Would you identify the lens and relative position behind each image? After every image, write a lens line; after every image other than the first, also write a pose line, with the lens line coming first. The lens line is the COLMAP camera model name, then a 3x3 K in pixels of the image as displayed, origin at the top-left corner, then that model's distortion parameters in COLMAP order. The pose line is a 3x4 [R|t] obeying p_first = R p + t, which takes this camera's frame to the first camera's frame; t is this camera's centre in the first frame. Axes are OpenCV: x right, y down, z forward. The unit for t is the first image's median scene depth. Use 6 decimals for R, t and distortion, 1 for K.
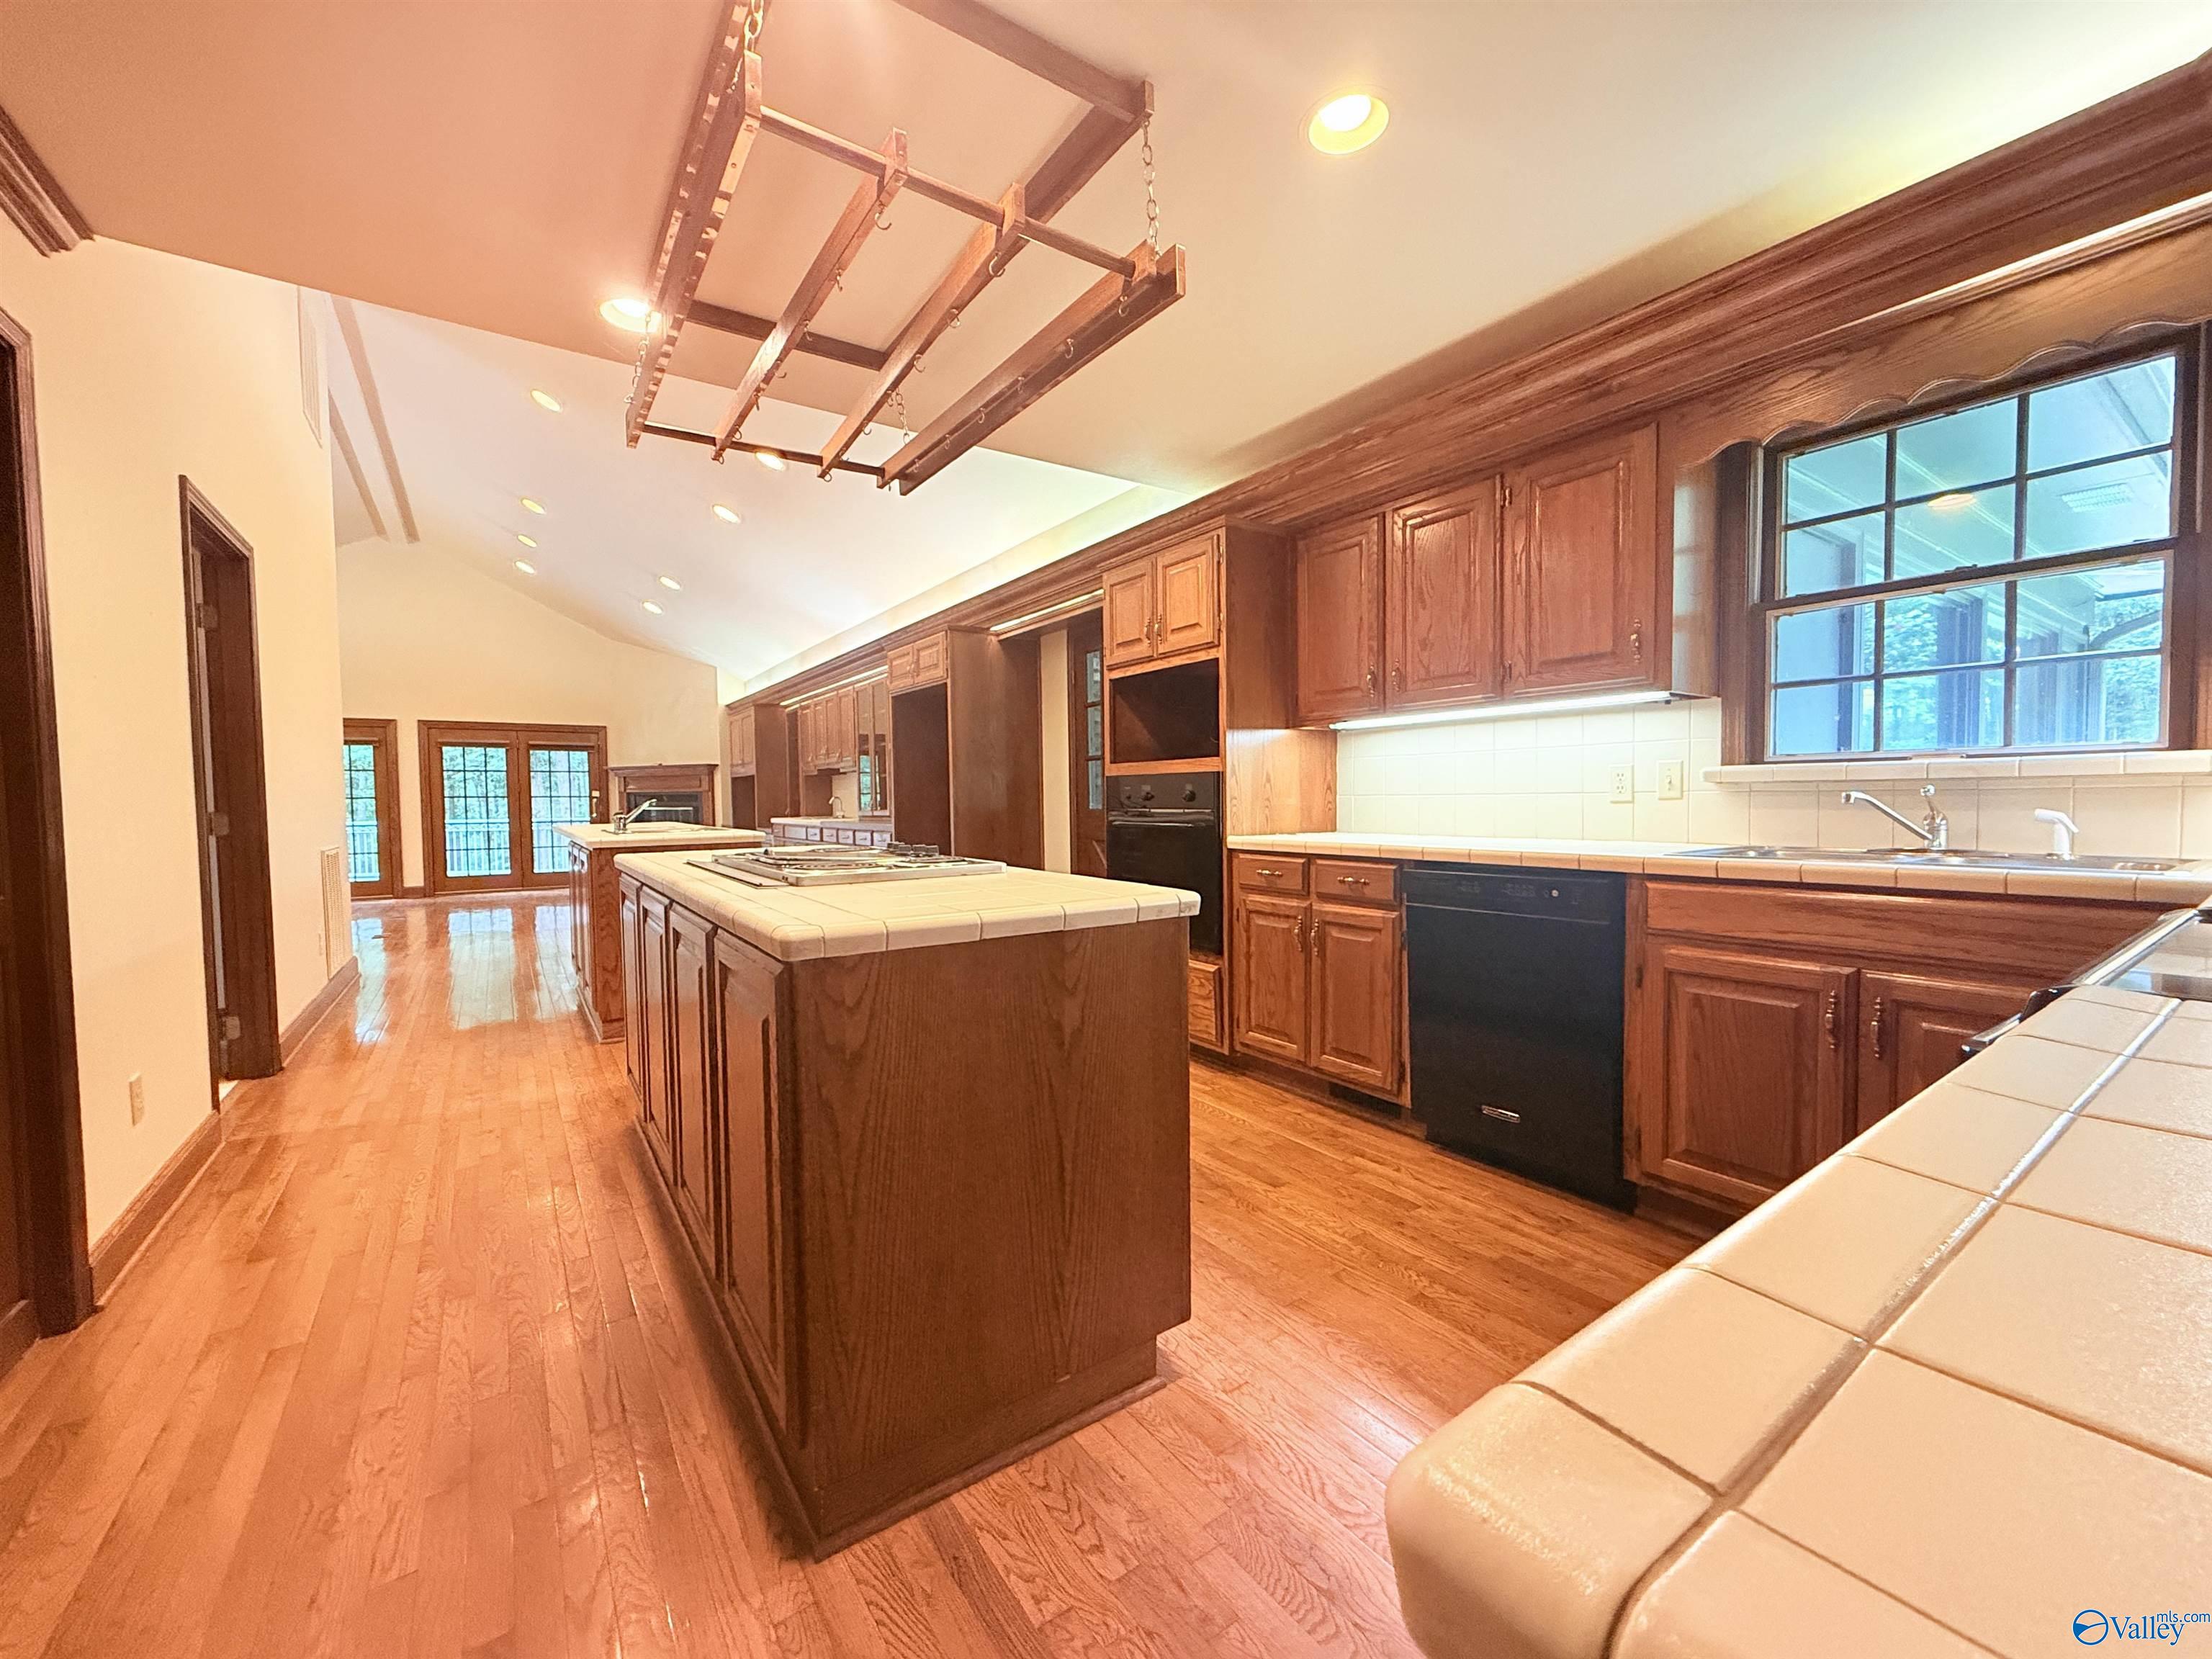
lens RADIAL K [[875.0, 0, 1096.8], [0, 875.0, 836.5], [0, 0, 1]] dist [-0.002390, 0.000843]
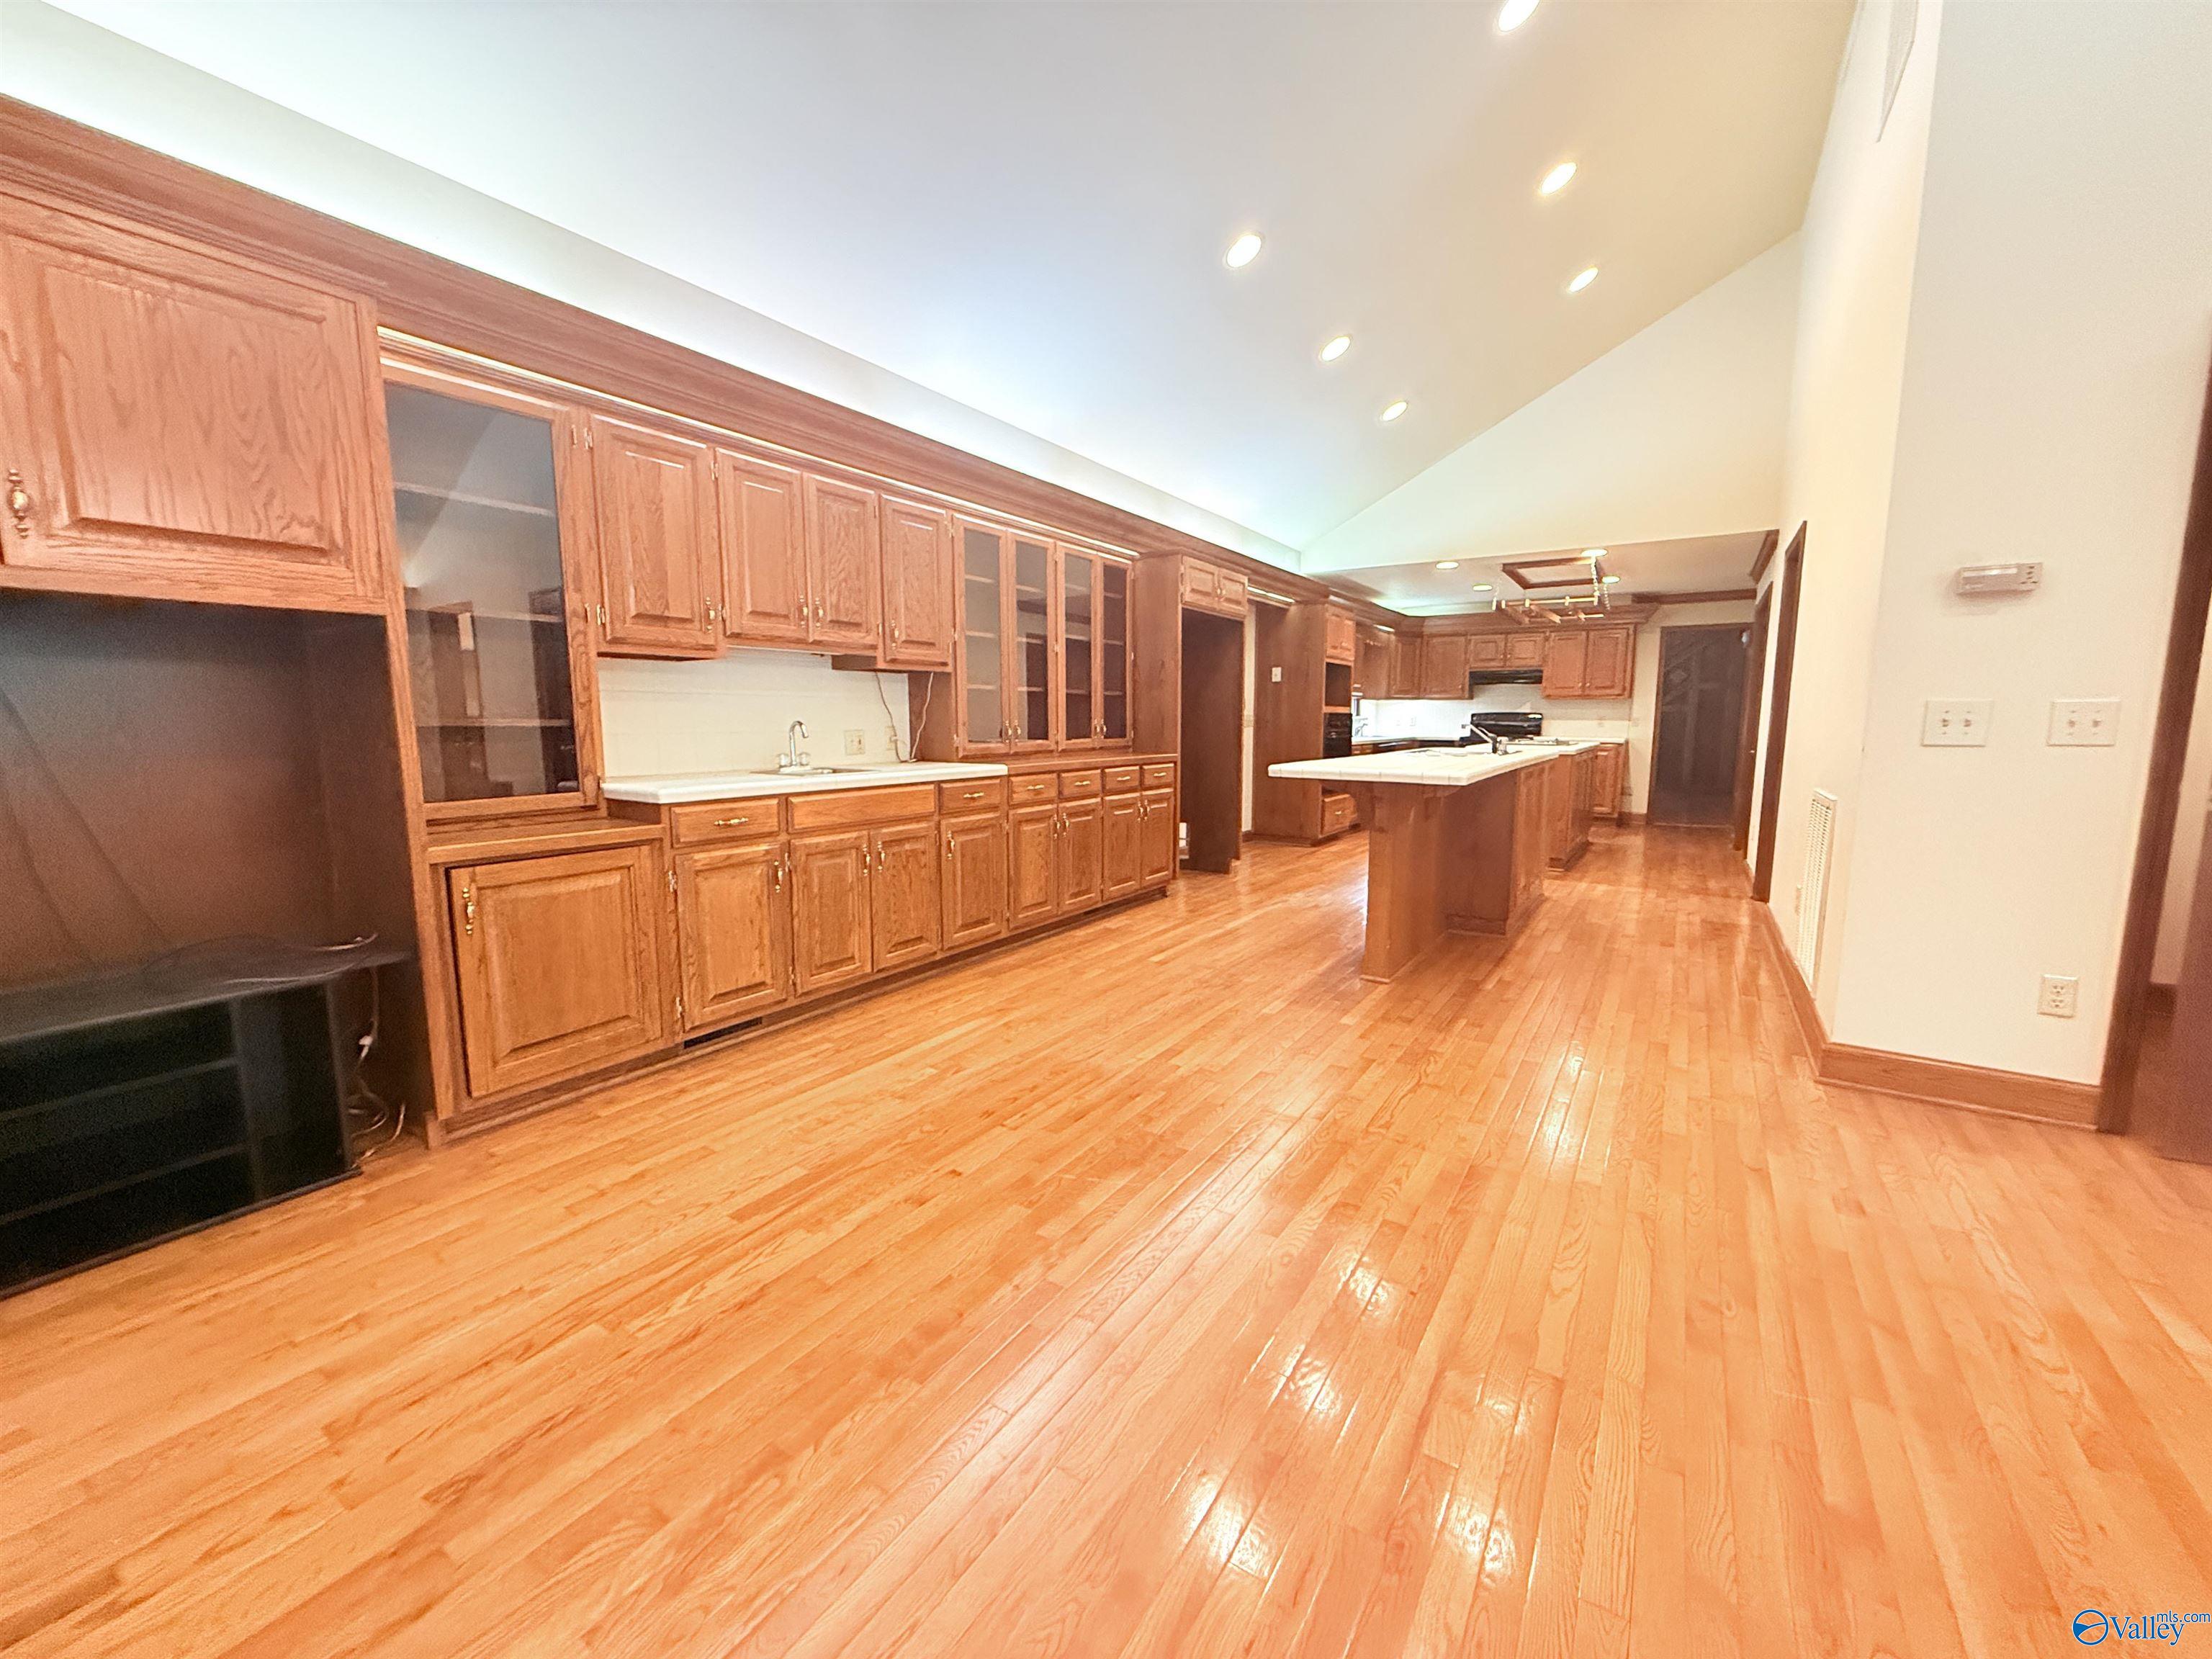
lens RADIAL K [[875.0, 0, 1113.8], [0, 875.0, 832.1], [0, 0, 1]] dist [-0.002390, 0.000843]
pose [[-0.385737, -0.107974, 0.916269, -0.586758], [0.044940, 0.989750, 0.135552, -0.032823], [-0.921514, 0.093465, -0.376931, 0.802562]]
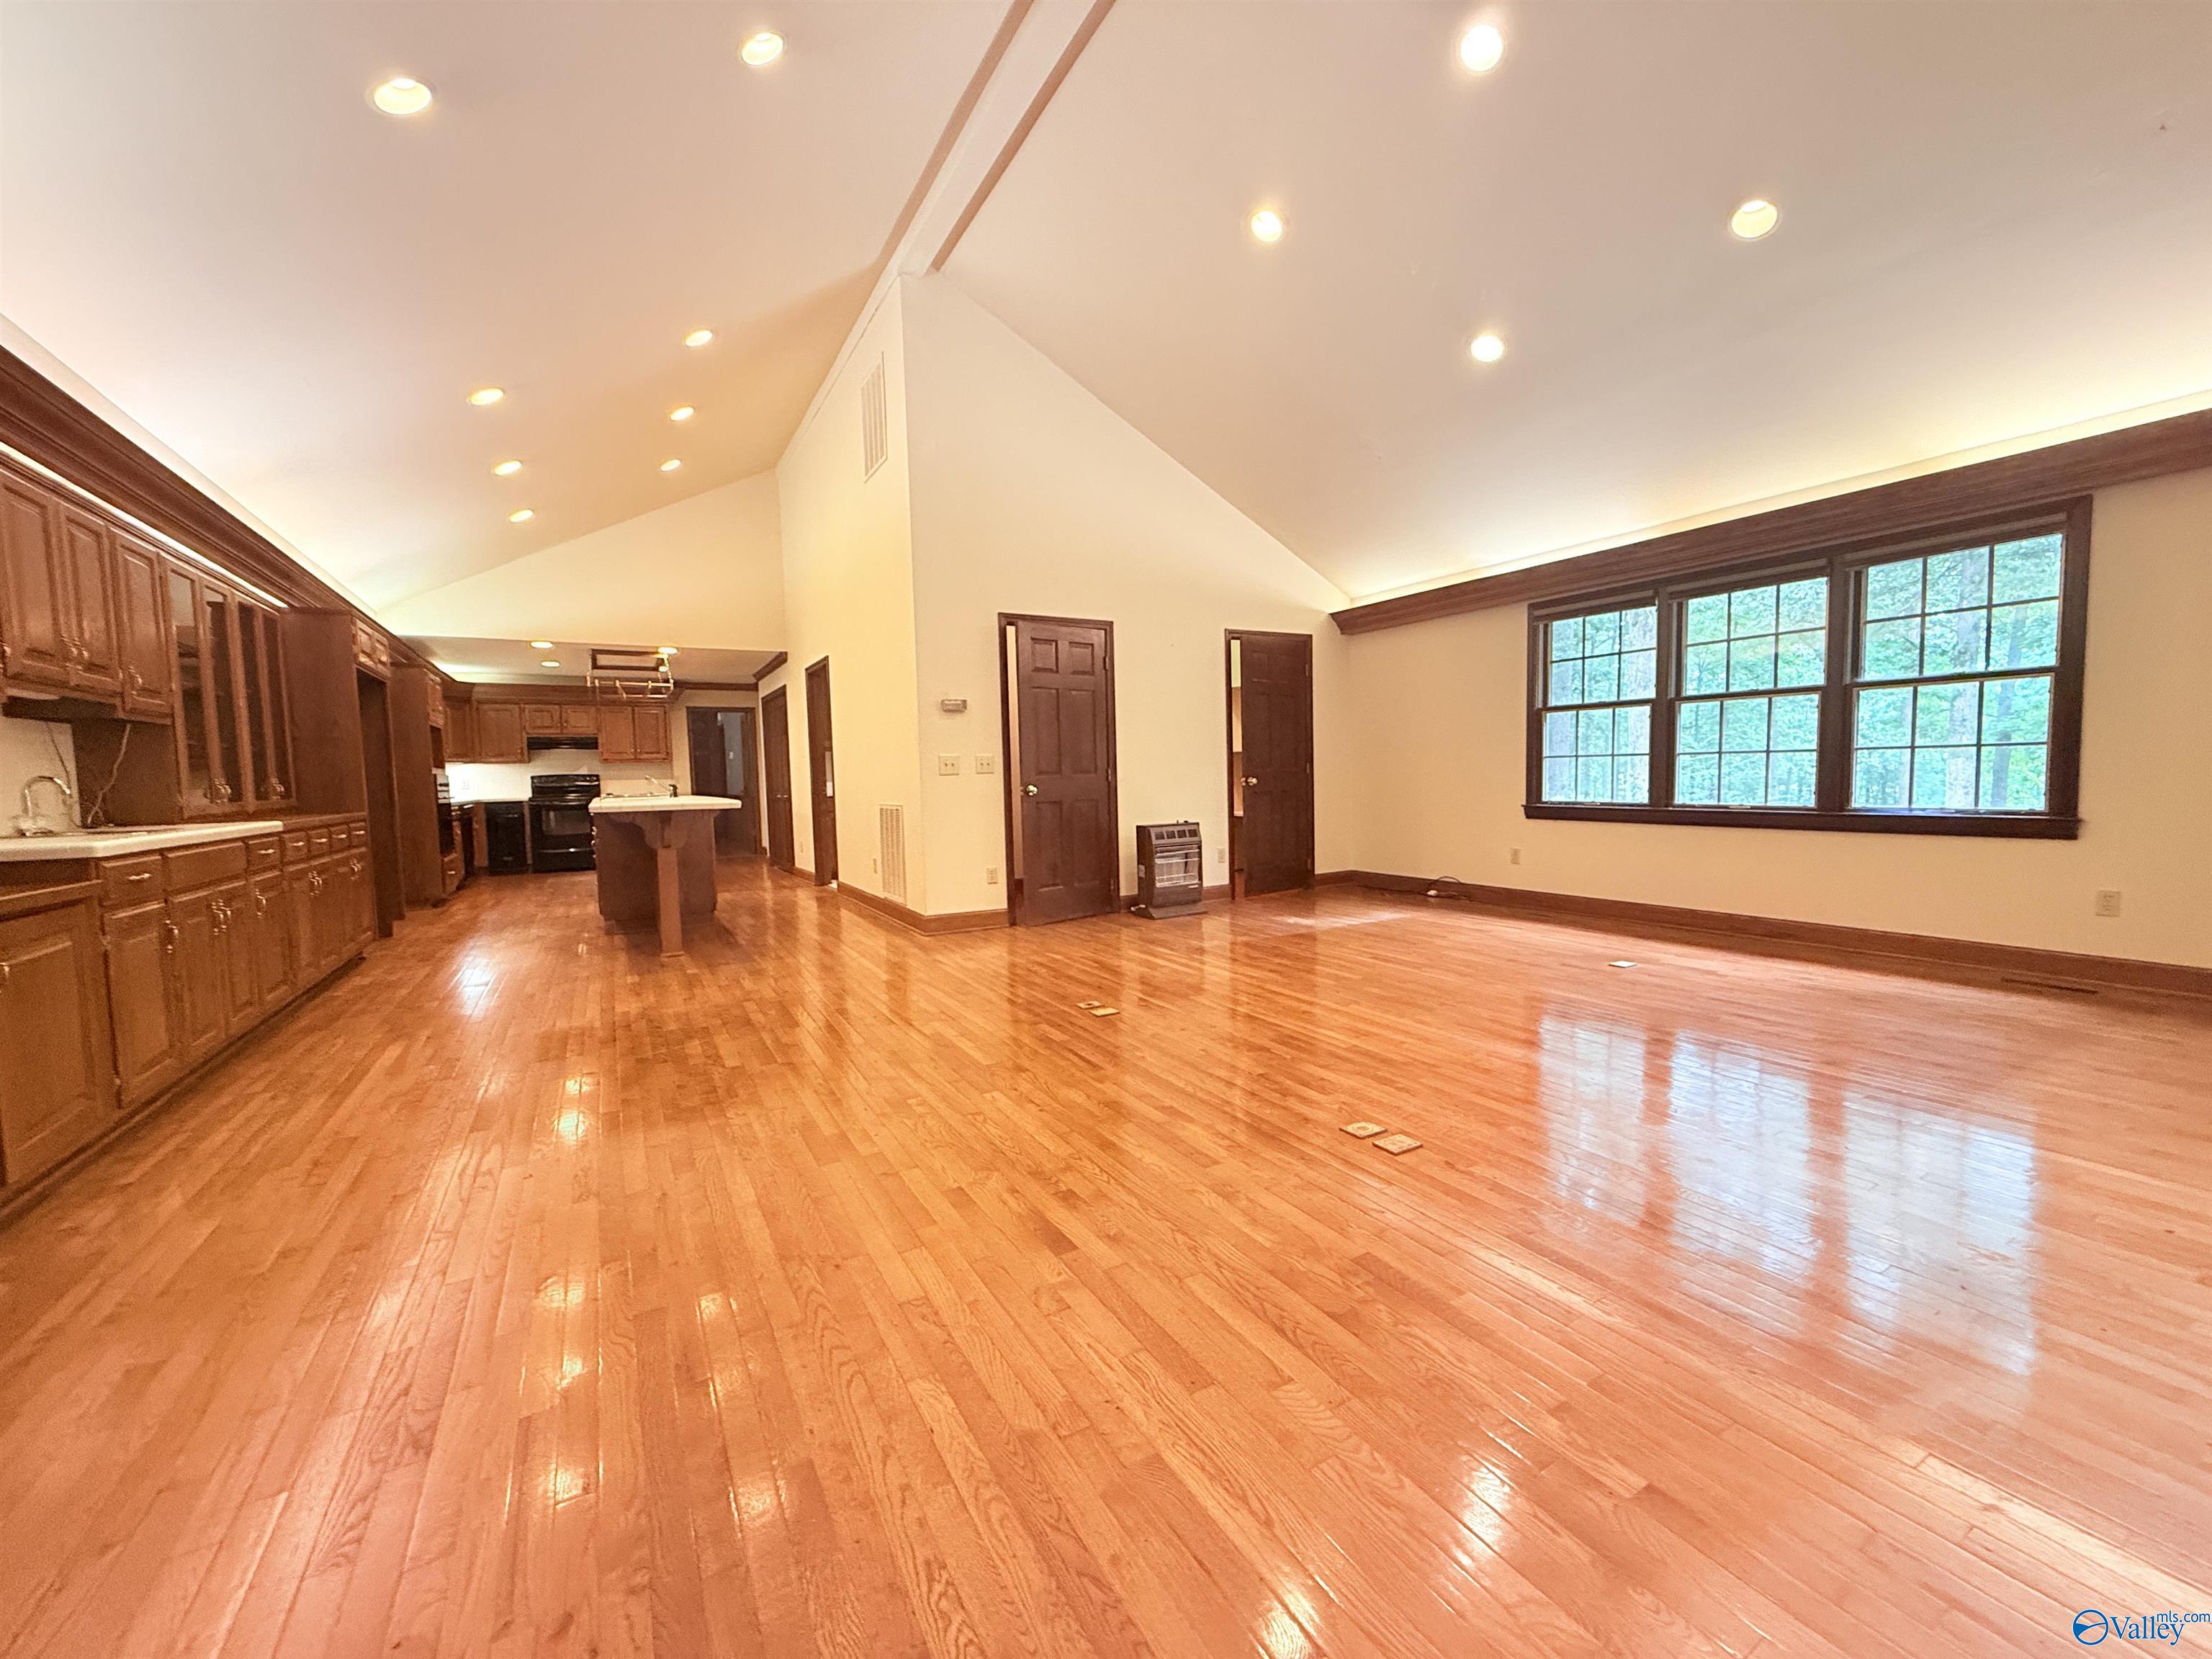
lens RADIAL K [[875.0, 0, 1092.0], [0, 875.0, 825.8], [0, 0, 1]] dist [-0.002390, 0.000843]
pose [[-0.995372, 0.031237, 0.090880, -0.592079], [0.040521, 0.993941, 0.102172, -0.034240], [-0.087138, 0.105381, -0.990607, 1.034060]]
